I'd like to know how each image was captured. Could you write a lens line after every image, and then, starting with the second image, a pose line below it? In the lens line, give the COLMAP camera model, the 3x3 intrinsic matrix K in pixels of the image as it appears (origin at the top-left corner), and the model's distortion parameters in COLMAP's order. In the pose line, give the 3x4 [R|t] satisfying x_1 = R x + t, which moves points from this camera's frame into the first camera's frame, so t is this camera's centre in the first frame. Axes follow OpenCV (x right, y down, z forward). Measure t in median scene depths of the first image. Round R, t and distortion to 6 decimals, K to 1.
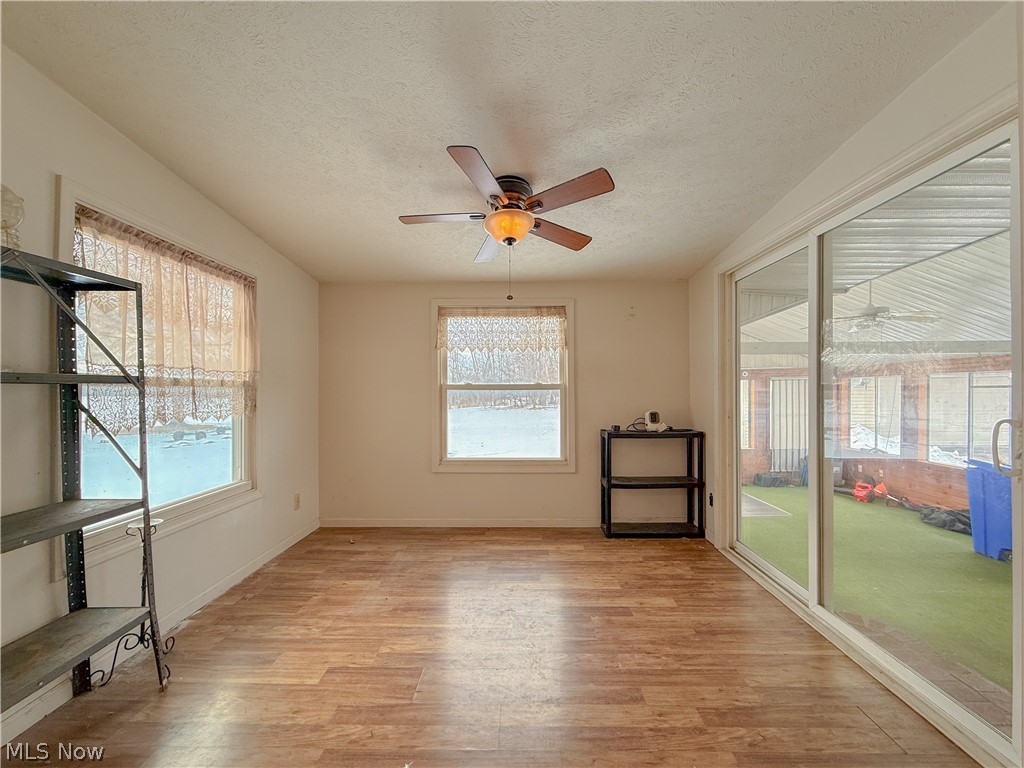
lens RADIAL K [[411.3, 0, 507.1], [0, 411.3, 388.1], [0, 0, 1]] dist [-0.001199, 0.000577]
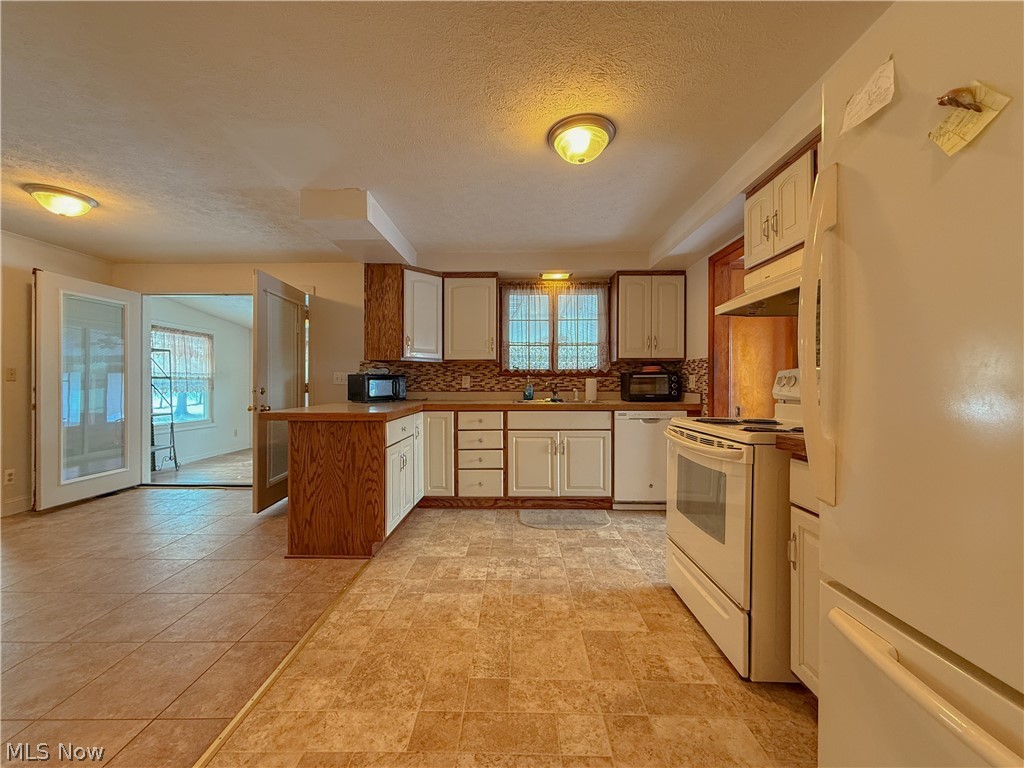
lens RADIAL K [[411.3, 0, 509.5], [0, 411.3, 374.4], [0, 0, 1]] dist [-0.001199, 0.000577]
pose [[0.999892, -0.014577, -0.001798, 1.472272], [0.014554, 0.999818, -0.012327, 0.026773], [0.001977, 0.012299, 0.999922, -1.835879]]
